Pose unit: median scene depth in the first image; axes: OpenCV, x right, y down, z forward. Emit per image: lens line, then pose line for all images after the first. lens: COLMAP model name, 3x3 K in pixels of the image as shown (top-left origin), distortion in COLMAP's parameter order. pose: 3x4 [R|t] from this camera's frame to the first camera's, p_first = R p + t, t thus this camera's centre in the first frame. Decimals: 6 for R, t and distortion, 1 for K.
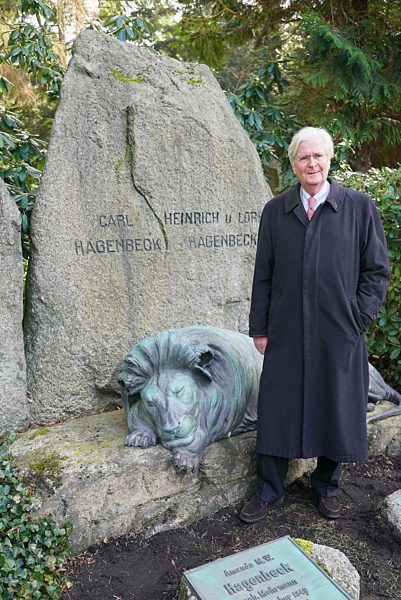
lens RADIAL K [[579.8, 0, 195.1], [0, 579.8, 298.3], [0, 0, 1]] dist [0.022922, 0.000000]
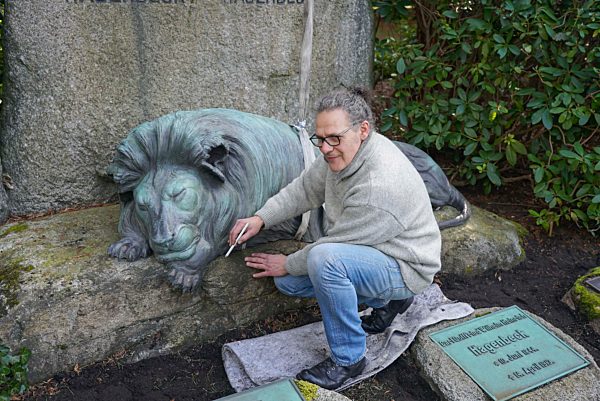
lens RADIAL K [[614.8, 0, 298.2], [0, 614.8, 205.7], [0, 0, 1]] dist [0.026652, 0.000000]
pose [[0.998002, 0.057191, 0.026870, 0.093718], [-0.061966, 0.969035, 0.239023, -0.029670], [-0.012368, -0.240211, 0.970642, 0.141470]]
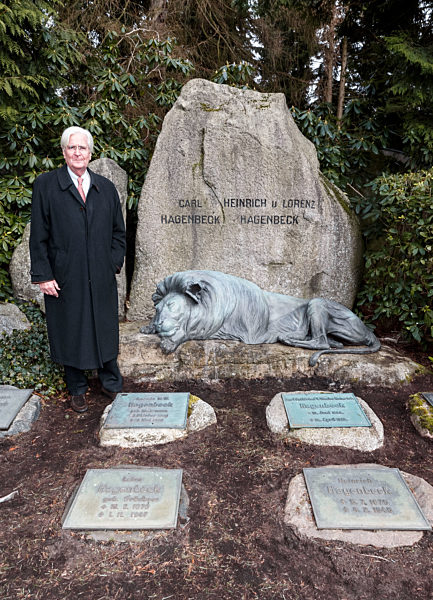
lens RADIAL K [[441.6, 0, 221.5], [0, 441.6, 310.9], [0, 0, 1]] dist [0.007928, -0.005973]
pose [[0.878126, 0.120740, -0.462944, 0.551319], [-0.089128, 0.991977, 0.089656, 0.042658], [0.470055, -0.037468, 0.881842, -0.029310]]
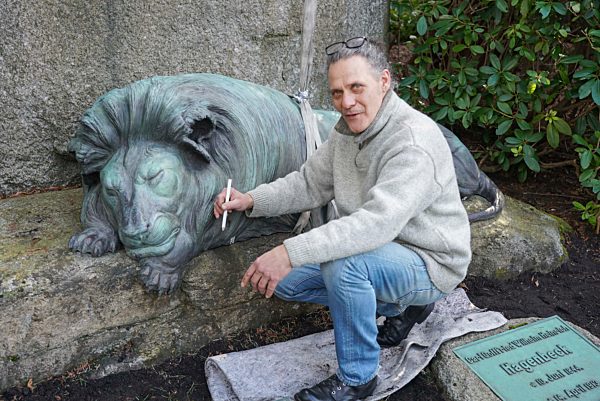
lens RADIAL K [[734.6, 0, 296.8], [0, 734.6, 208.4], [0, 0, 1]] dist [0.022858, 0.000000]
pose [[0.996893, 0.070469, 0.035178, 0.087255], [-0.077181, 0.963070, 0.257952, -0.026757], [-0.015701, -0.259866, 0.965517, 0.147236]]
